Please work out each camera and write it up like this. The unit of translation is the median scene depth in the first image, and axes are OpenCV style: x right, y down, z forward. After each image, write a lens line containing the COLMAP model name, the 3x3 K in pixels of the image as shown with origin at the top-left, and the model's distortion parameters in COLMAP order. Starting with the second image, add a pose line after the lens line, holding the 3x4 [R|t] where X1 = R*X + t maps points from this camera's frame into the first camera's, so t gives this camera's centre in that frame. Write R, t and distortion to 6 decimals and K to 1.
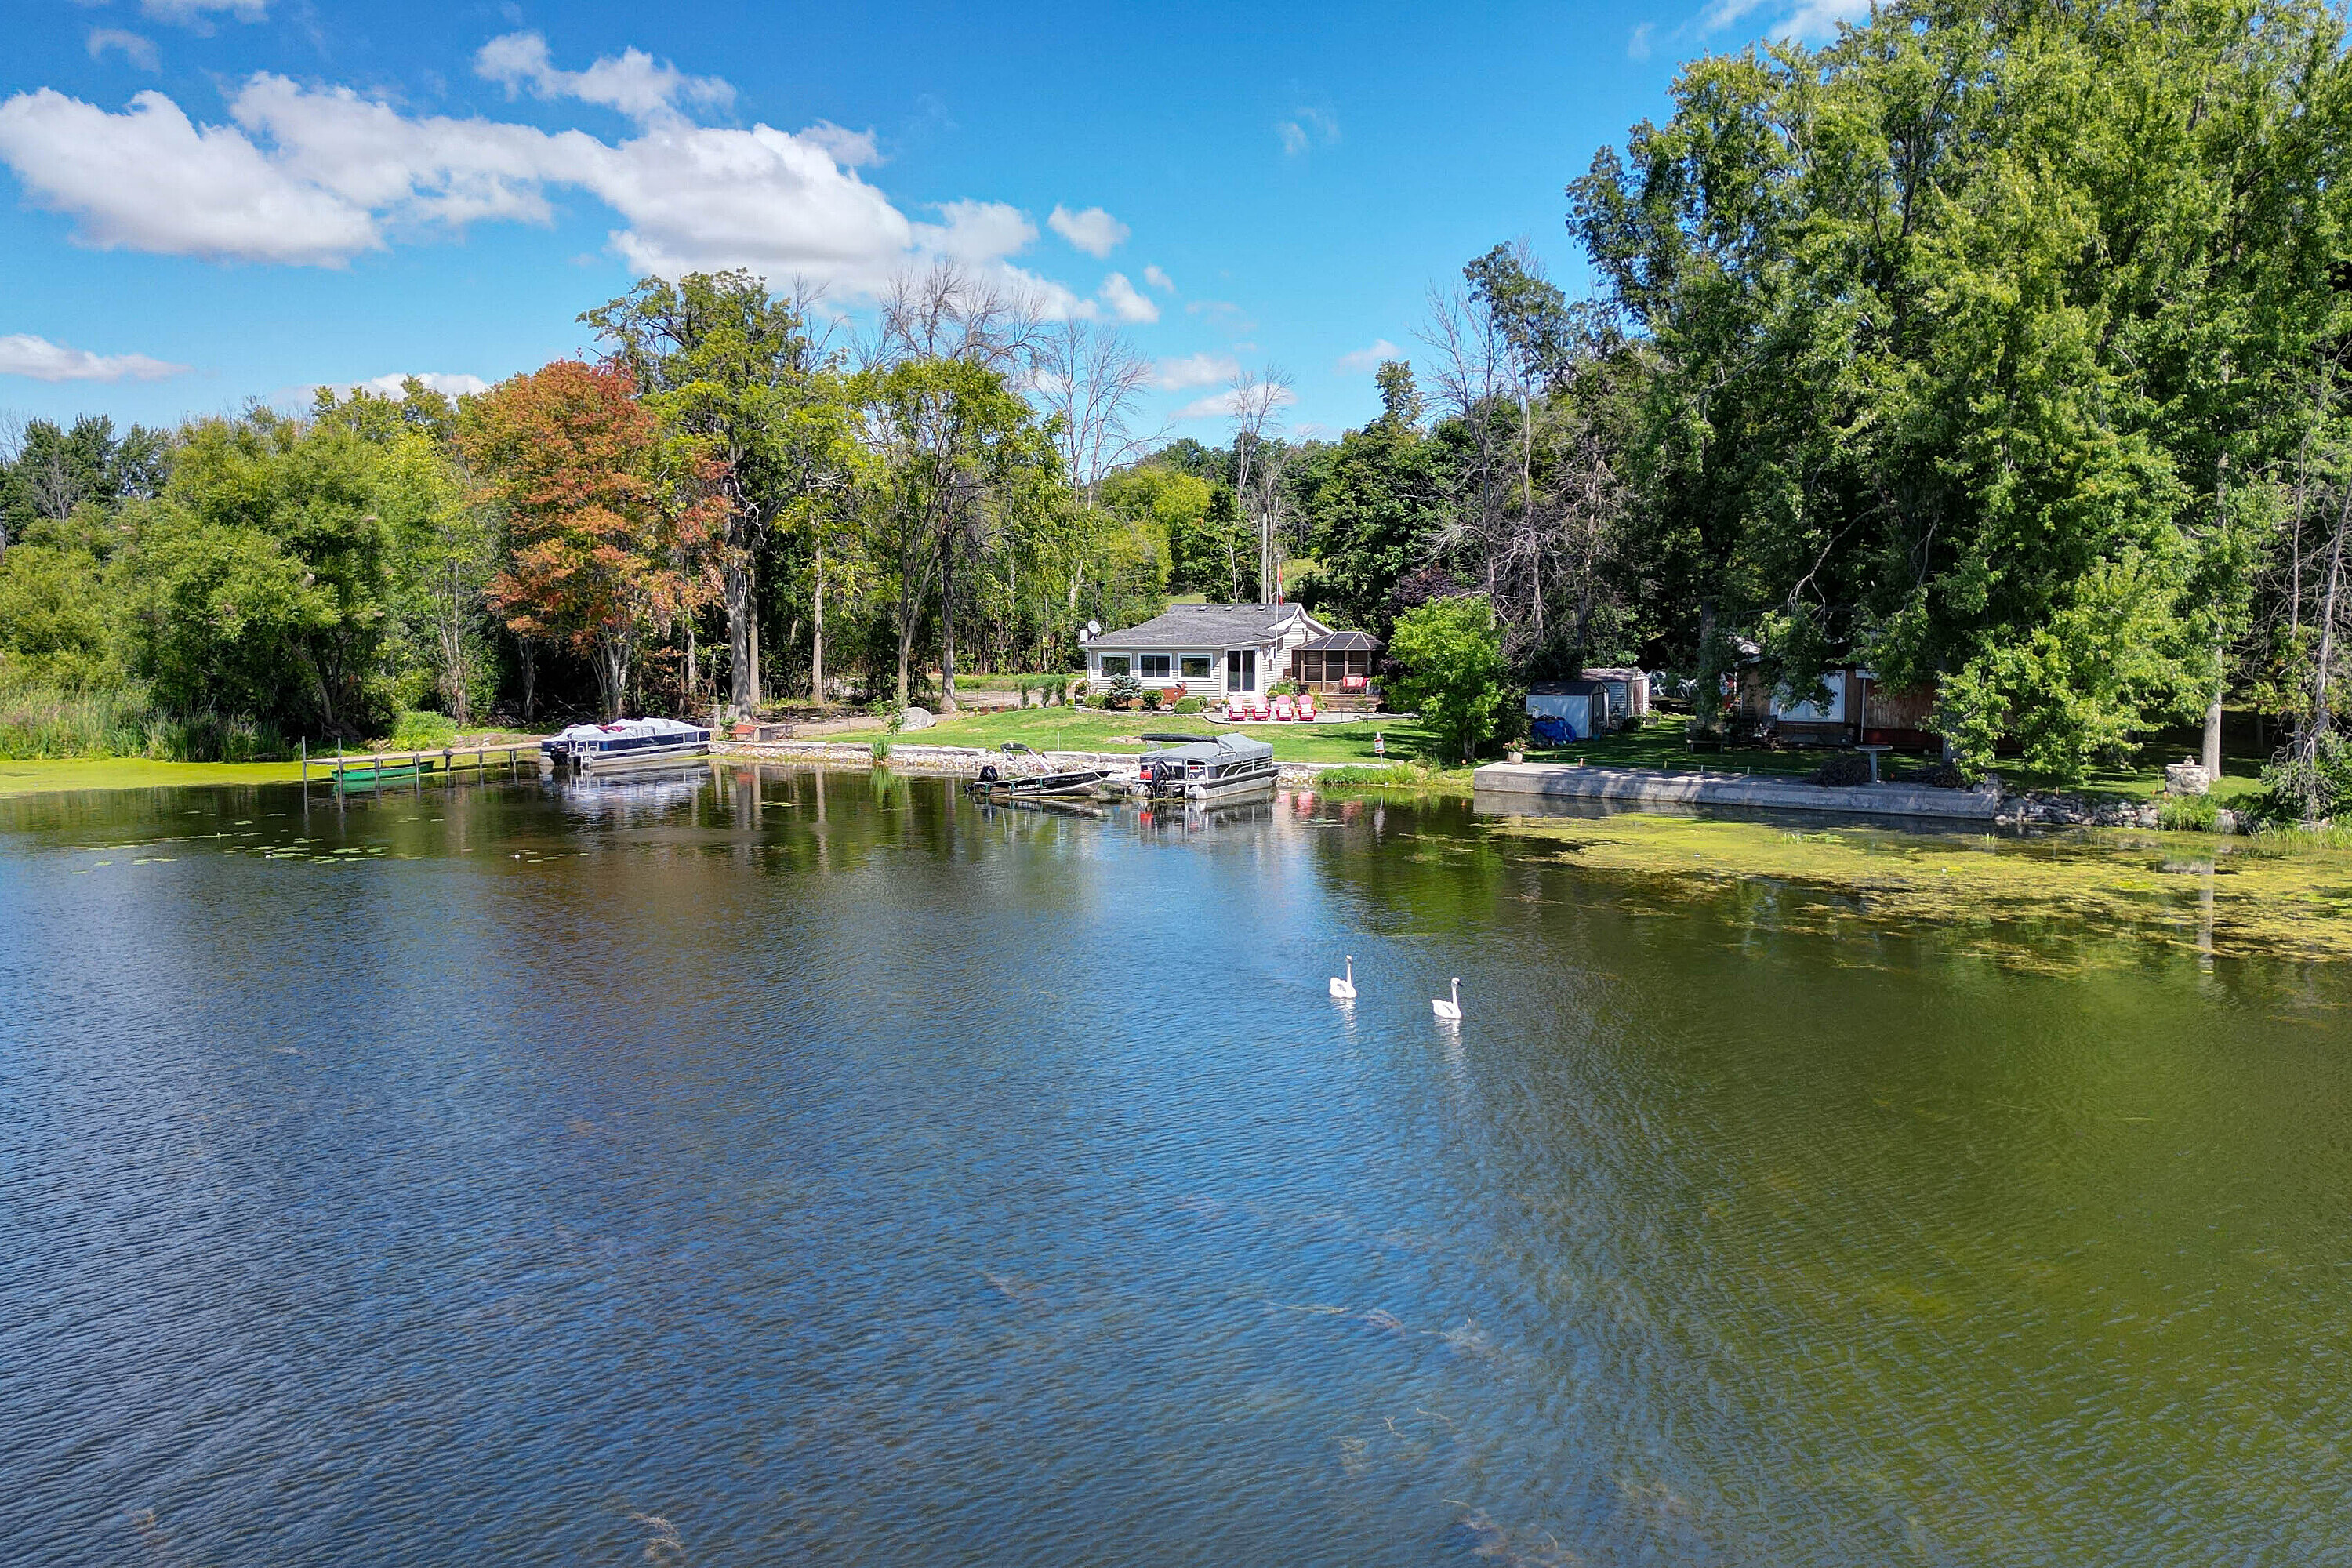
lens RADIAL K [[1954.9, 0, 1168.8], [0, 1954.9, 769.3], [0, 0, 1]] dist [0.090758, -0.106416]
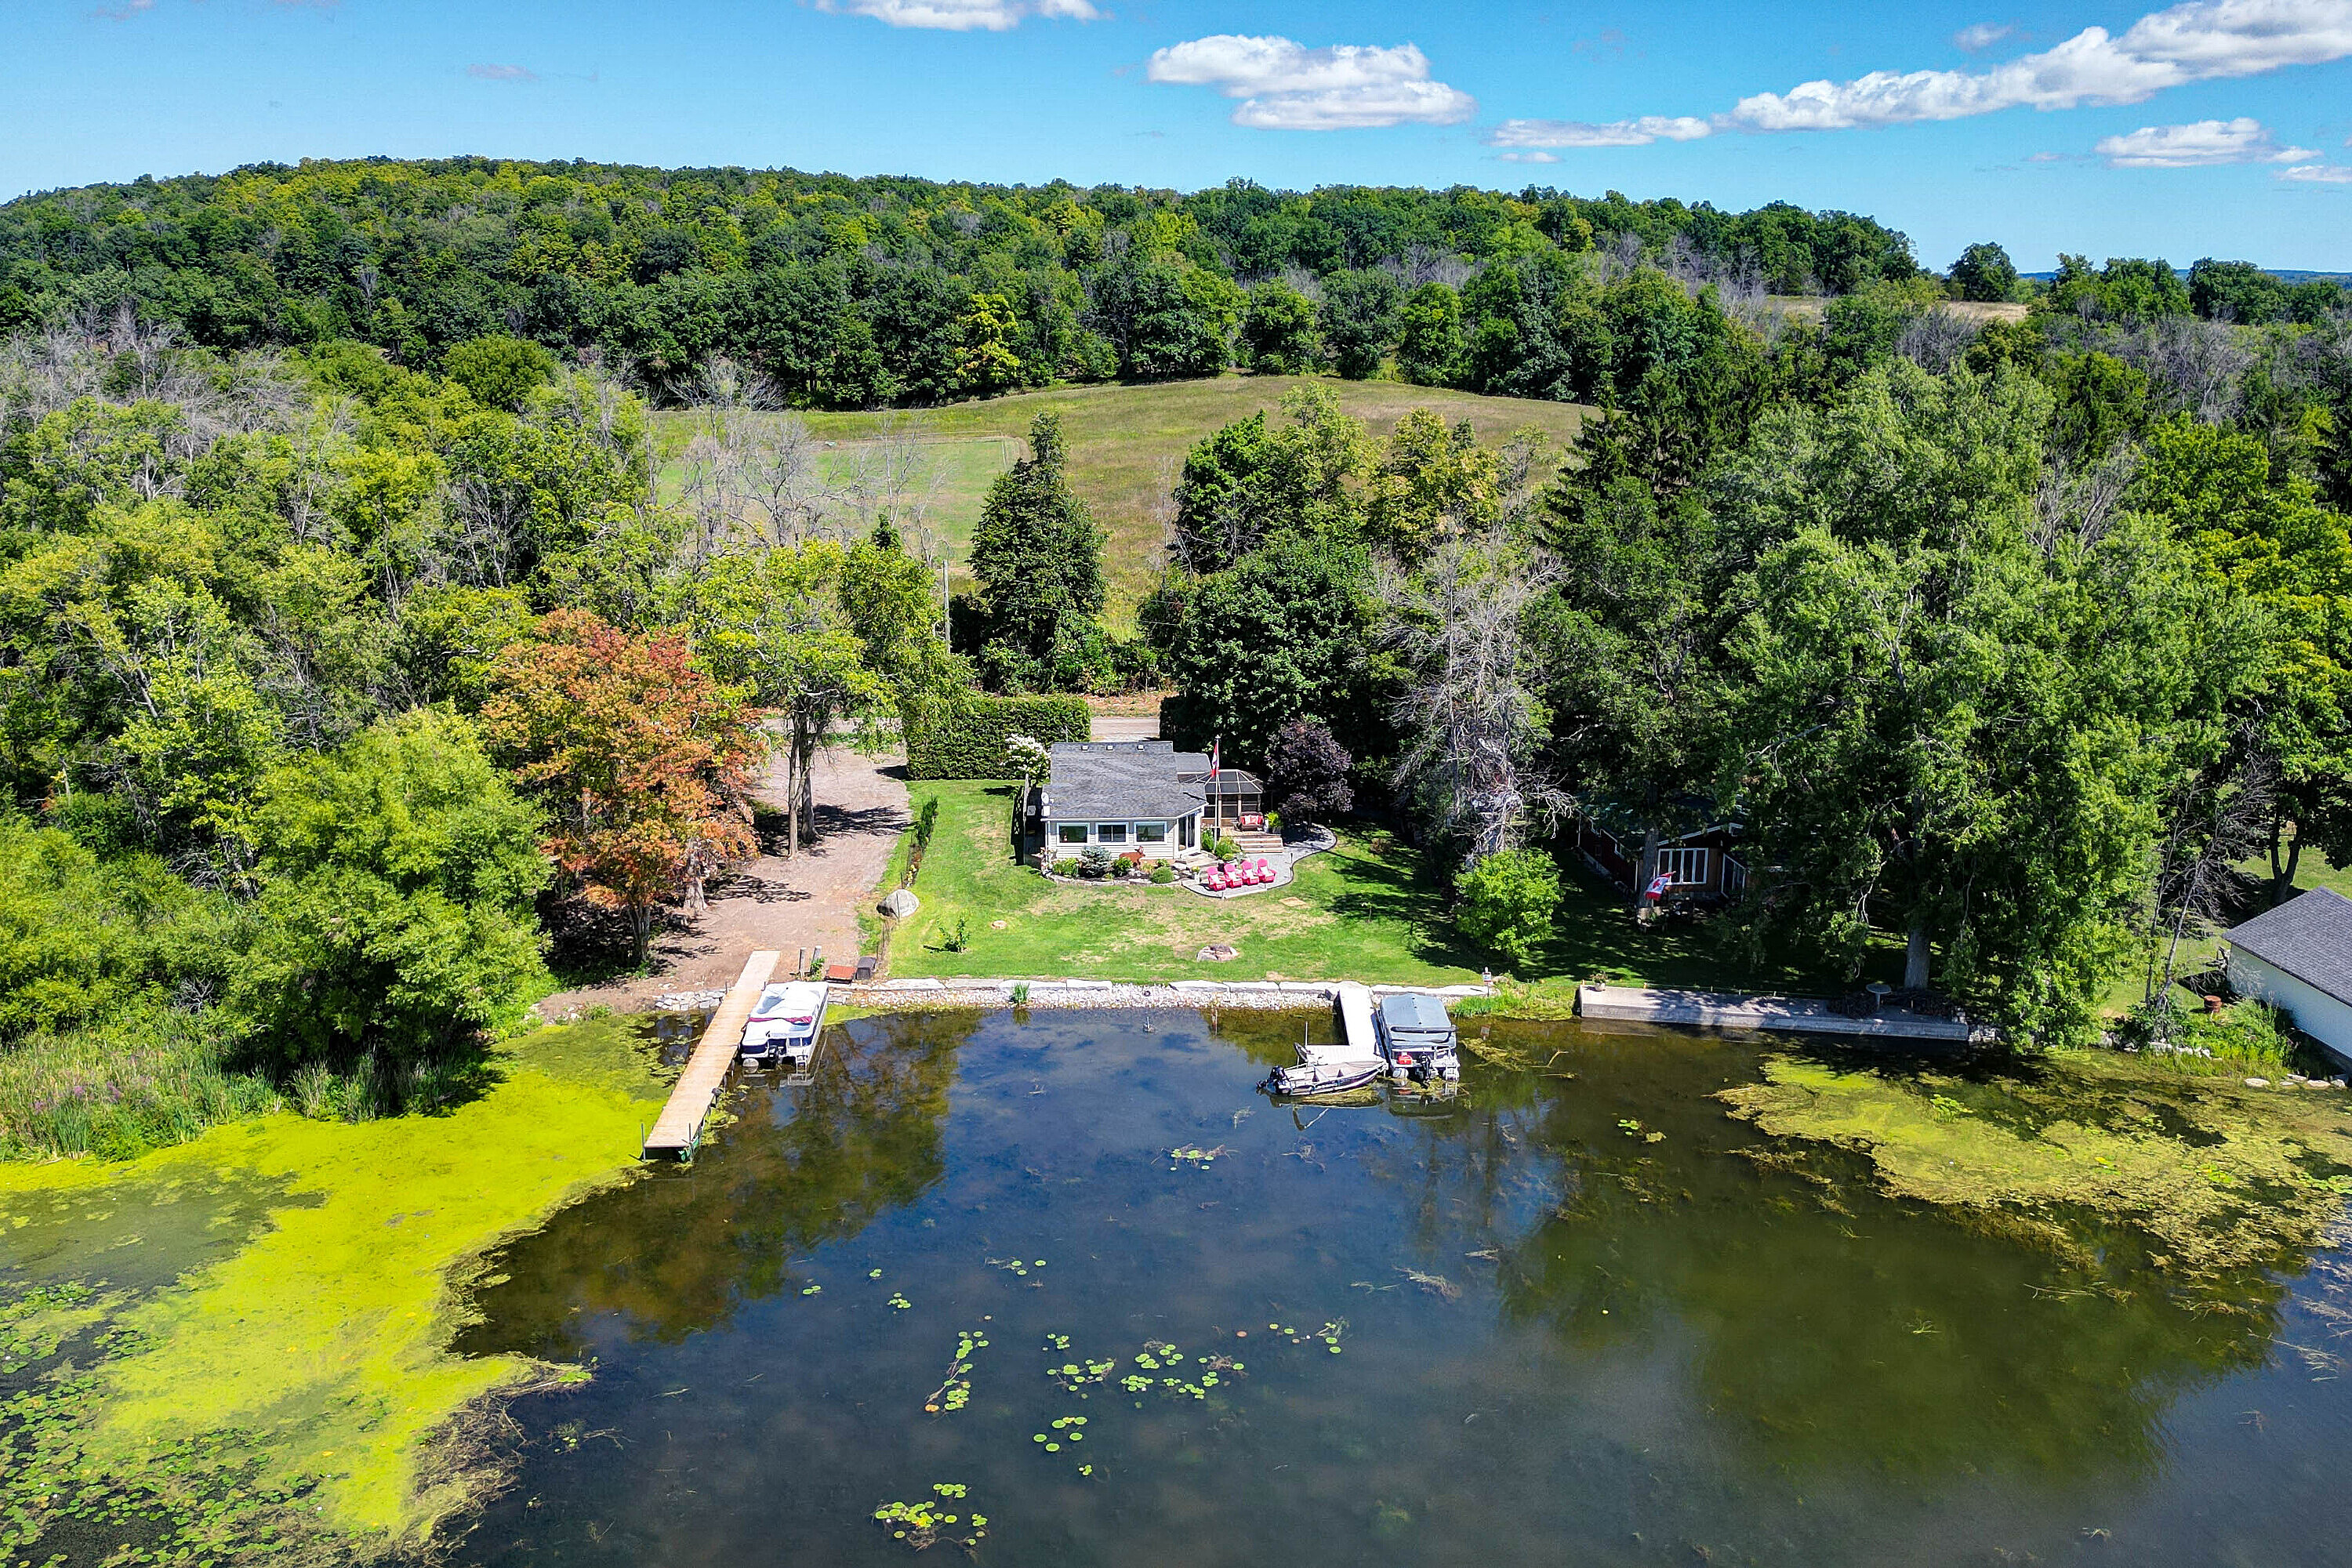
lens RADIAL K [[1946.8, 0, 1165.7], [0, 1946.8, 768.7], [0, 0, 1]] dist [0.134899, -0.230608]
pose [[0.887369, -0.108332, 0.448152, -0.491746], [0.033711, 0.984647, 0.171270, -0.286150], [-0.459826, -0.136872, 0.877397, -0.028418]]
